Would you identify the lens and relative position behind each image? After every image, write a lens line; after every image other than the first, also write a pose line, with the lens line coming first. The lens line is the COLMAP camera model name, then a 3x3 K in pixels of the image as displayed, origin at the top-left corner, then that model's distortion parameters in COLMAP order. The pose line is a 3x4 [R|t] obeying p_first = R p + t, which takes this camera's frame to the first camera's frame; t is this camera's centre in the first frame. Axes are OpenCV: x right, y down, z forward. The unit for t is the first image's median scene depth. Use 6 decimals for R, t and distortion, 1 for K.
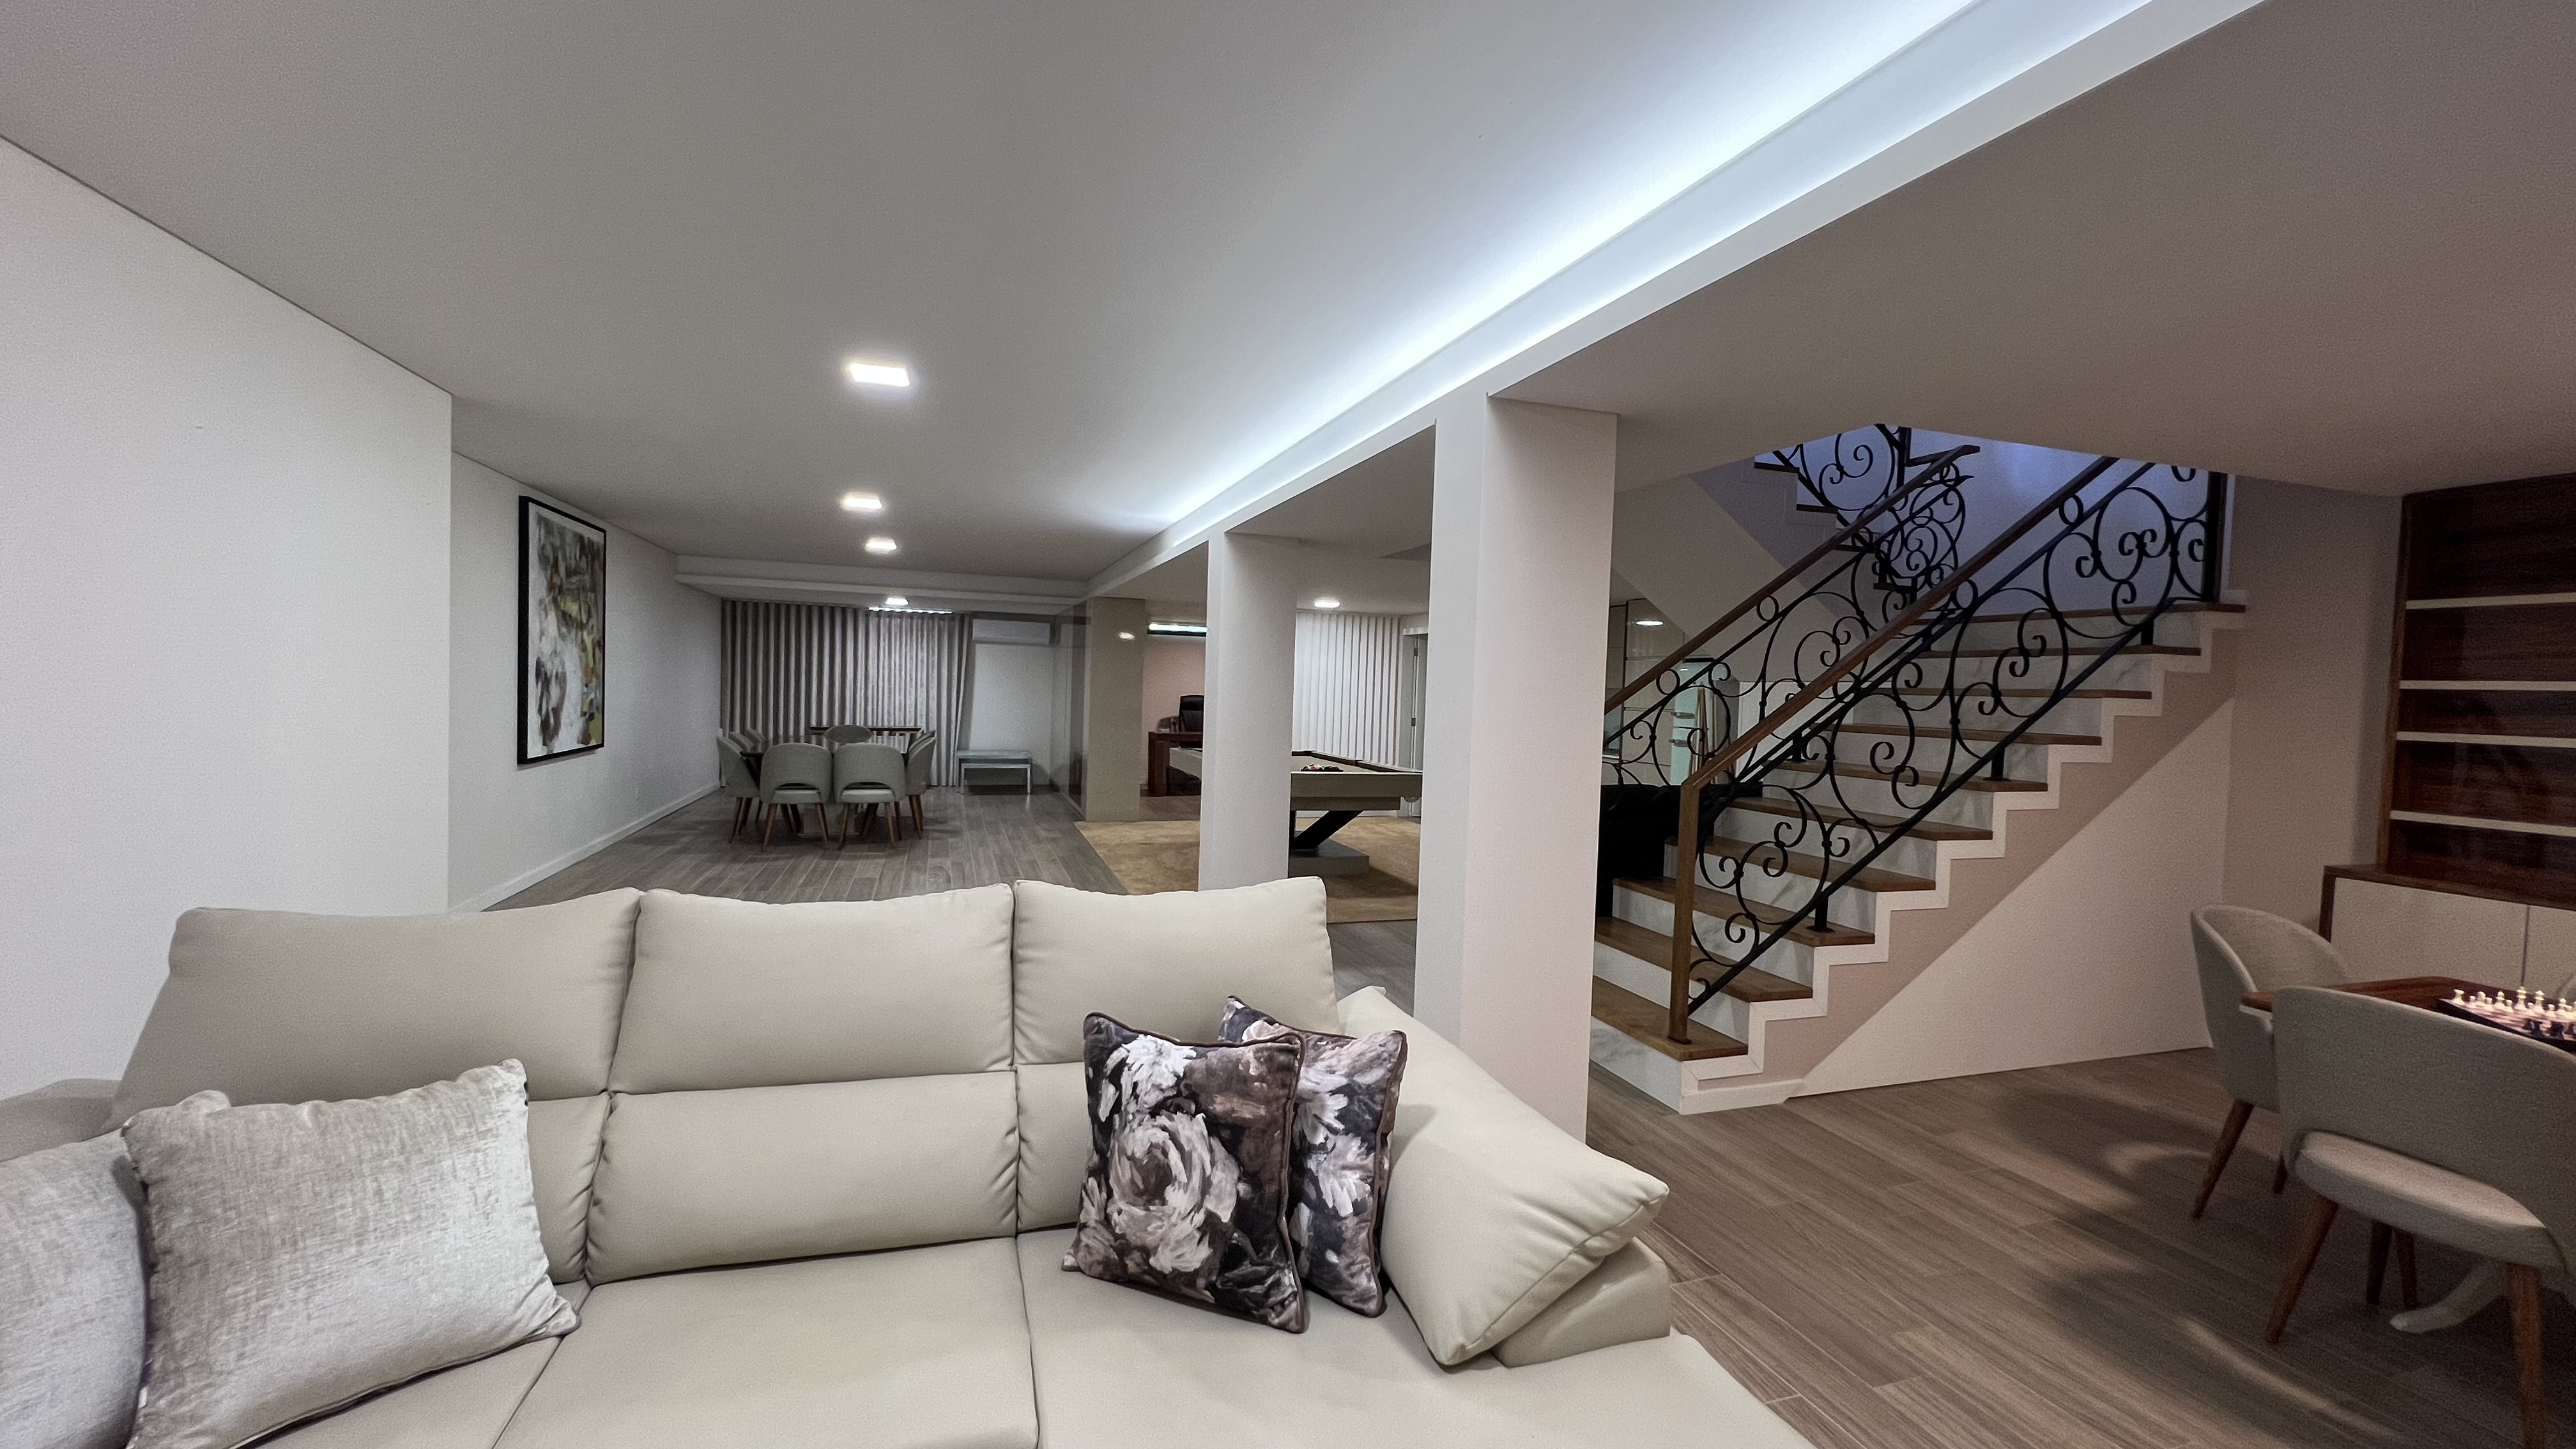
lens RADIAL K [[1033.0, 0, 1281.7], [0, 1033.0, 725.9], [0, 0, 1]] dist [-0.003191, 0.000658]
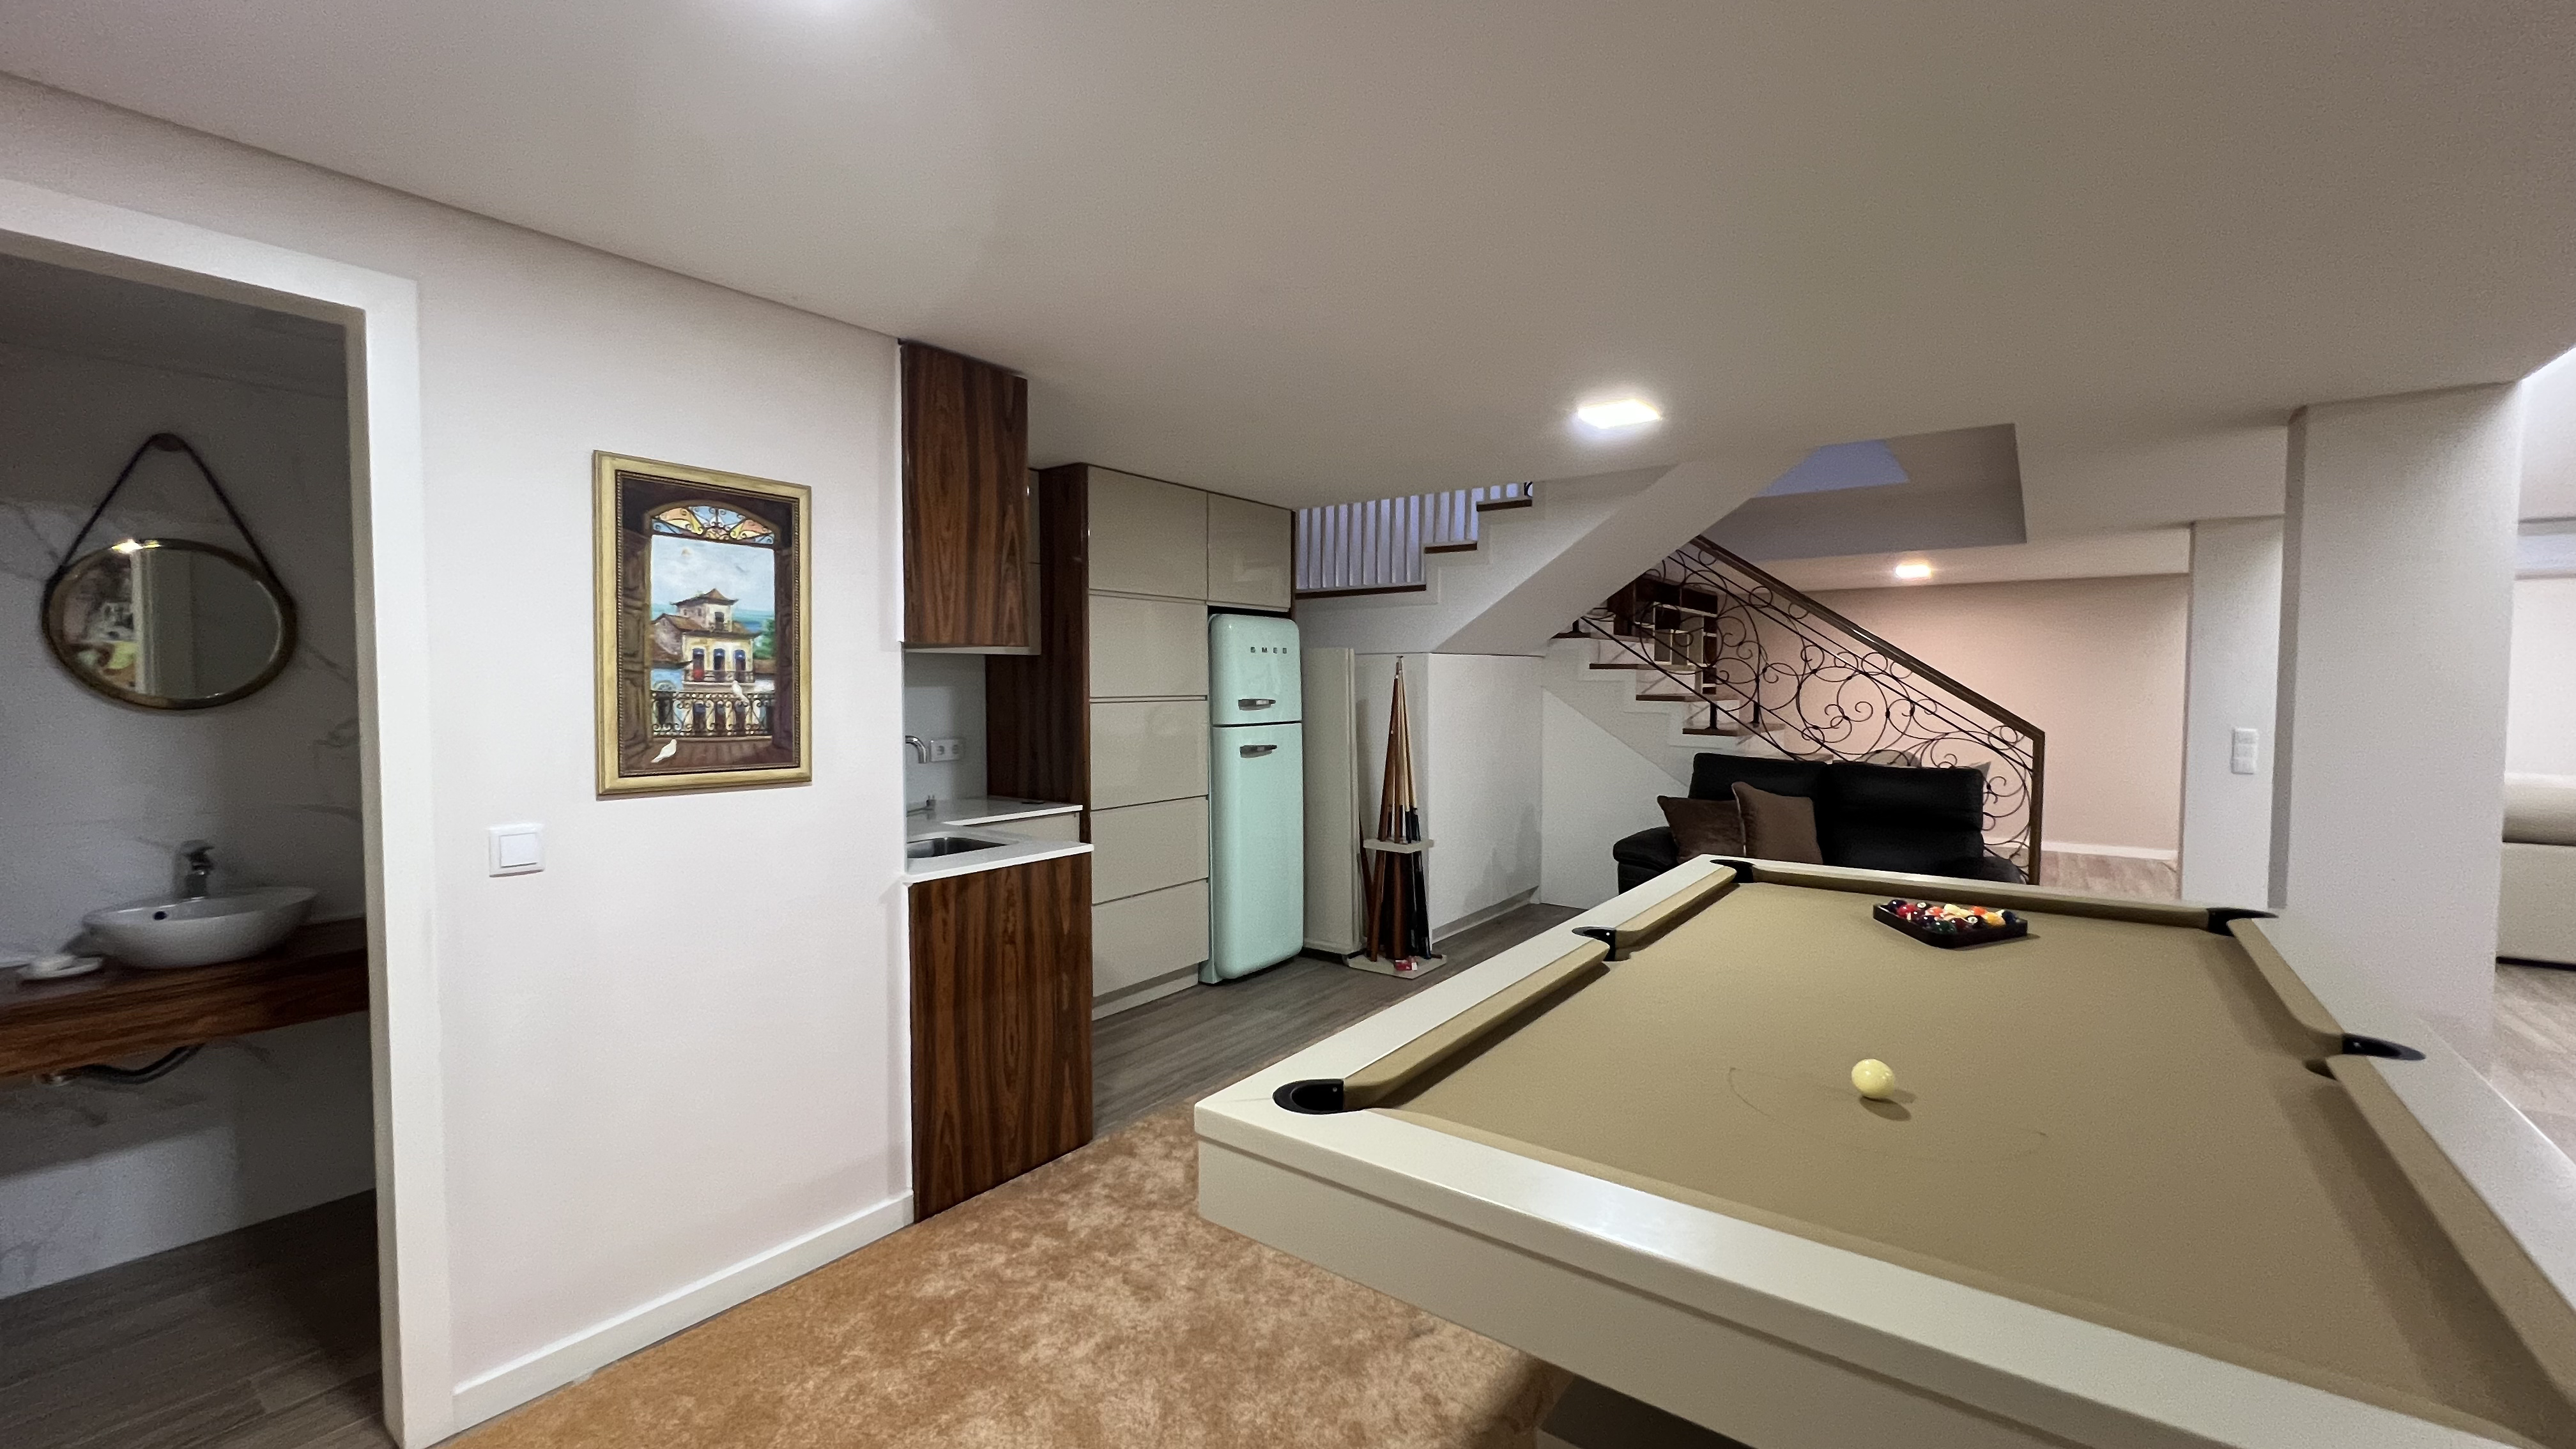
lens RADIAL K [[1030.7, 0, 1281.1], [0, 1030.7, 725.1], [0, 0, 1]] dist [-0.002213, 0.000360]
pose [[-0.578283, -0.063024, 0.813398, -0.096482], [0.017148, 0.995852, 0.089352, -0.046623], [-0.815656, 0.065619, -0.574804, 1.208801]]
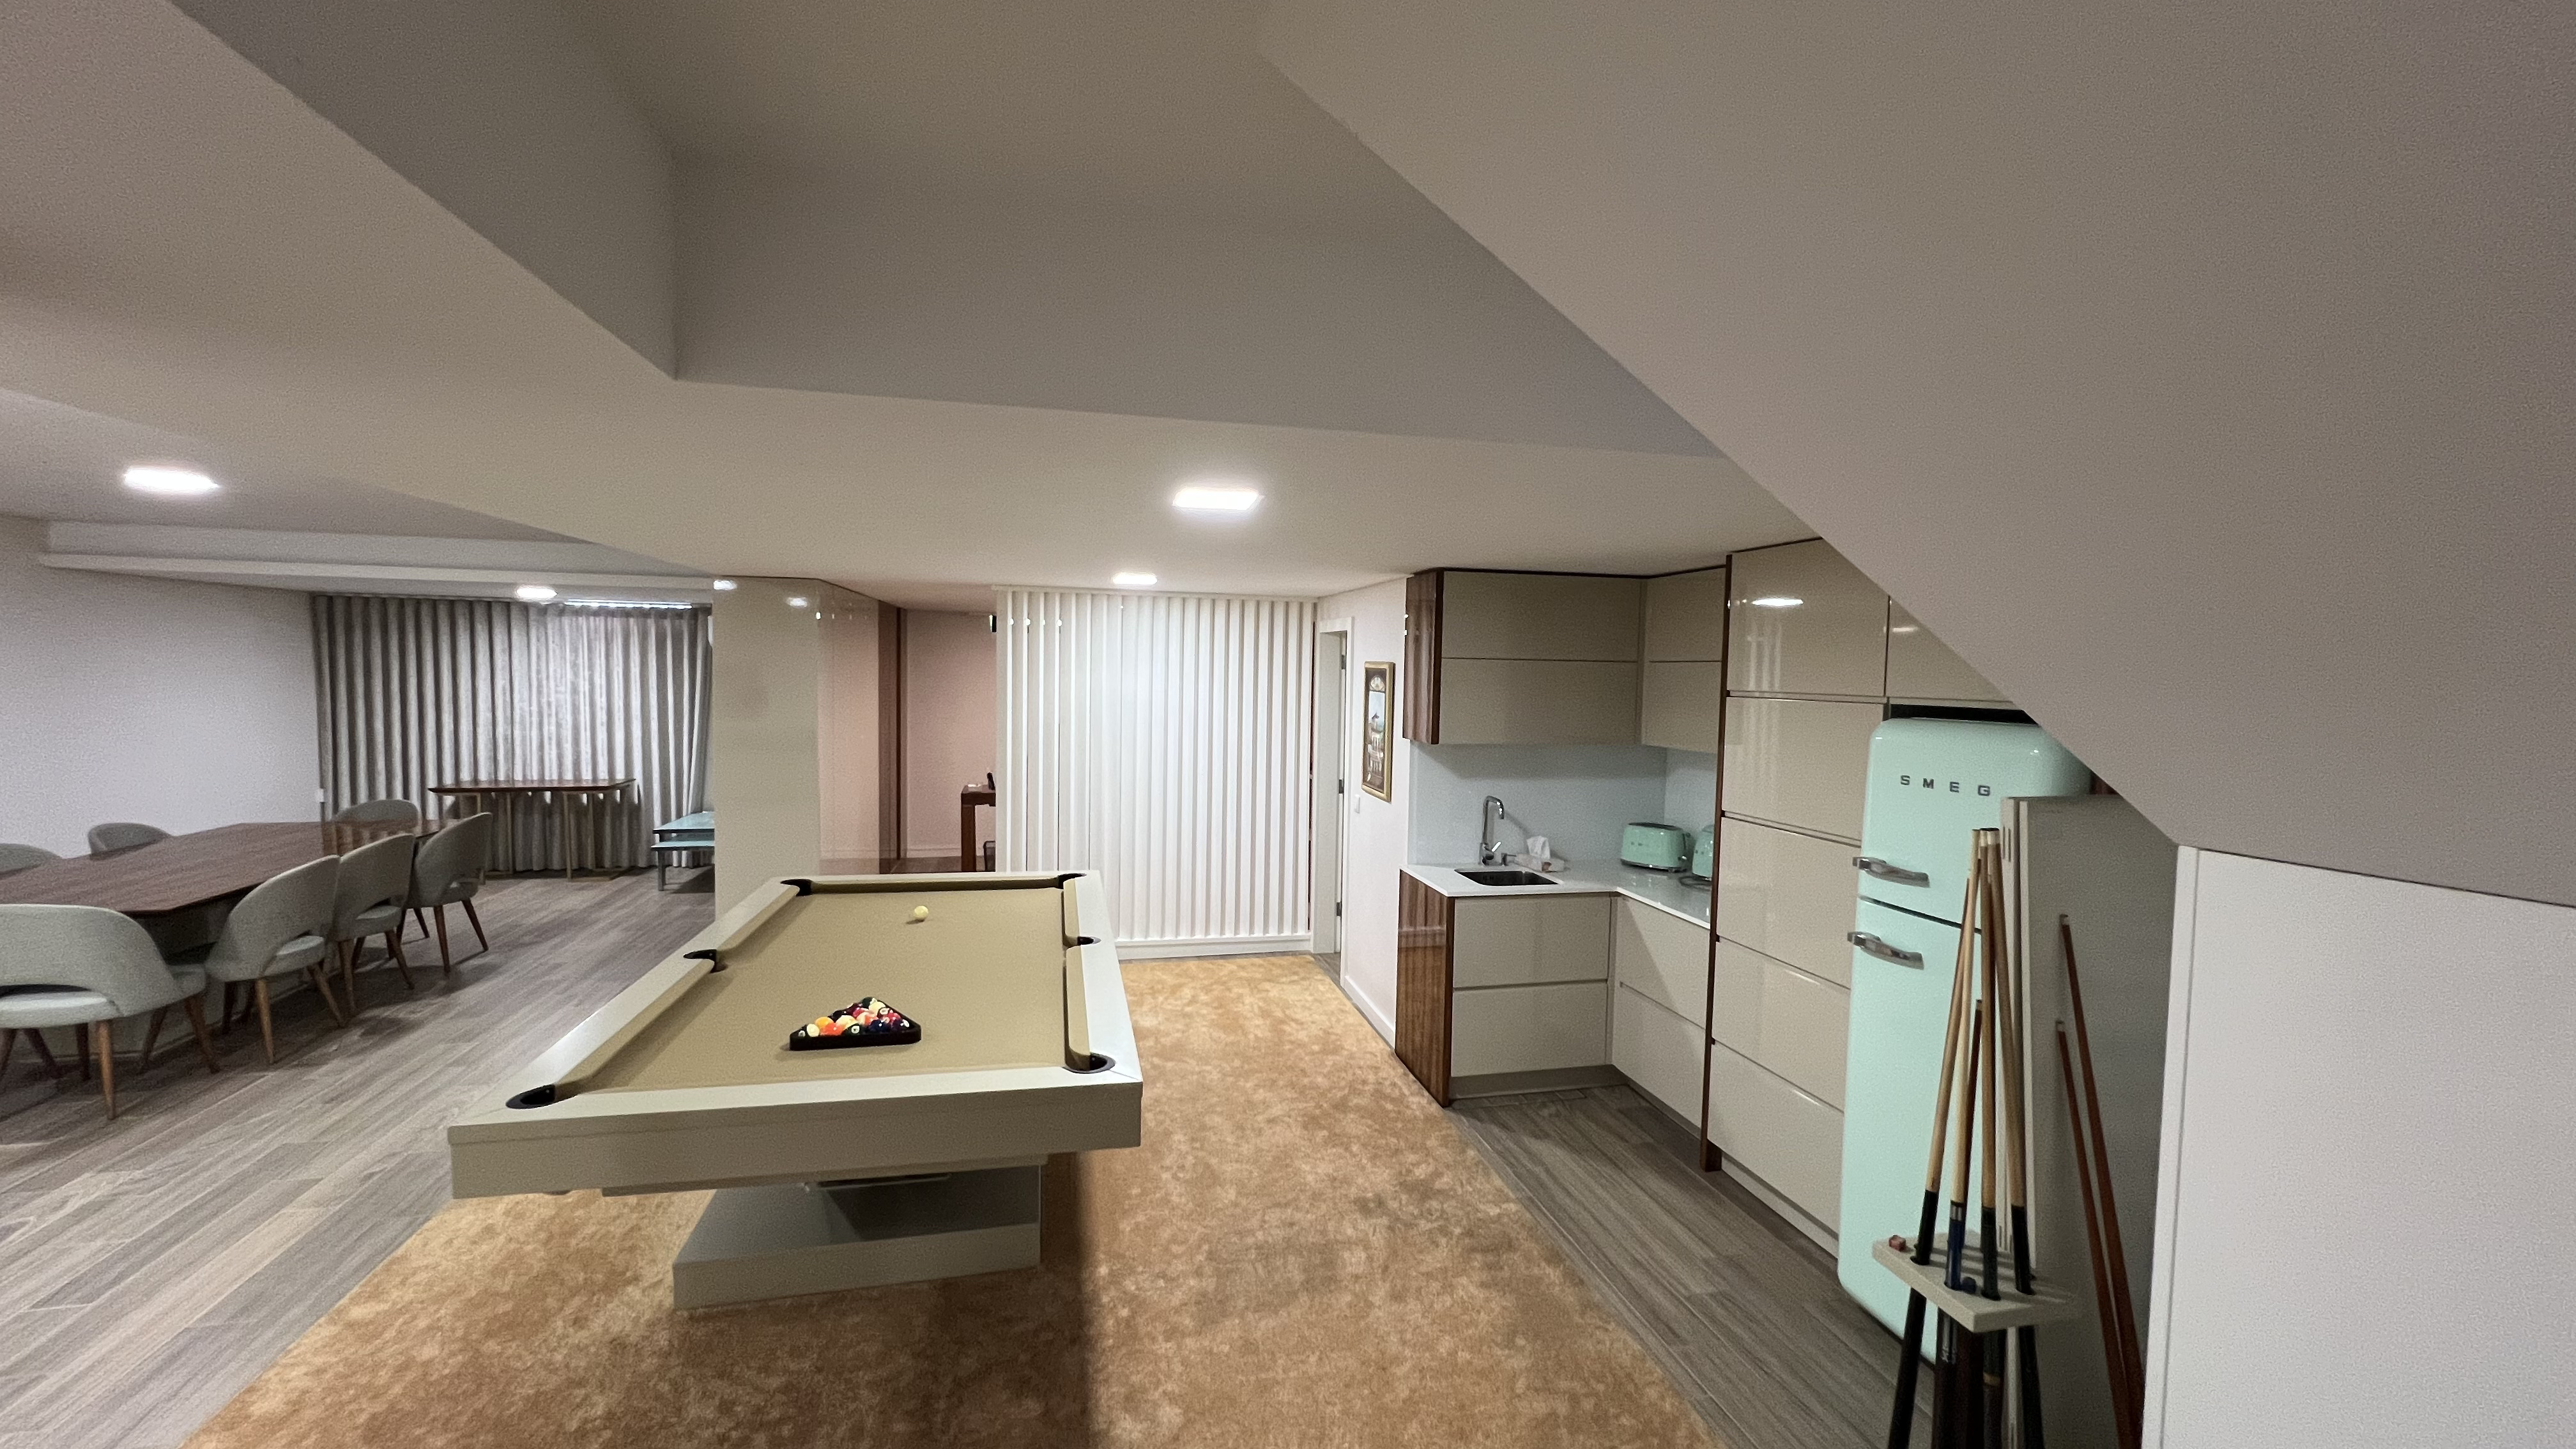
lens RADIAL K [[1030.7, 0, 1281.1], [0, 1030.7, 725.1], [0, 0, 1]] dist [-0.002213, 0.000360]
pose [[0.995117, -0.007688, -0.098403, 0.197612], [0.009223, 0.999843, 0.015157, -0.061225], [0.098271, -0.015990, 0.995031, 0.574433]]
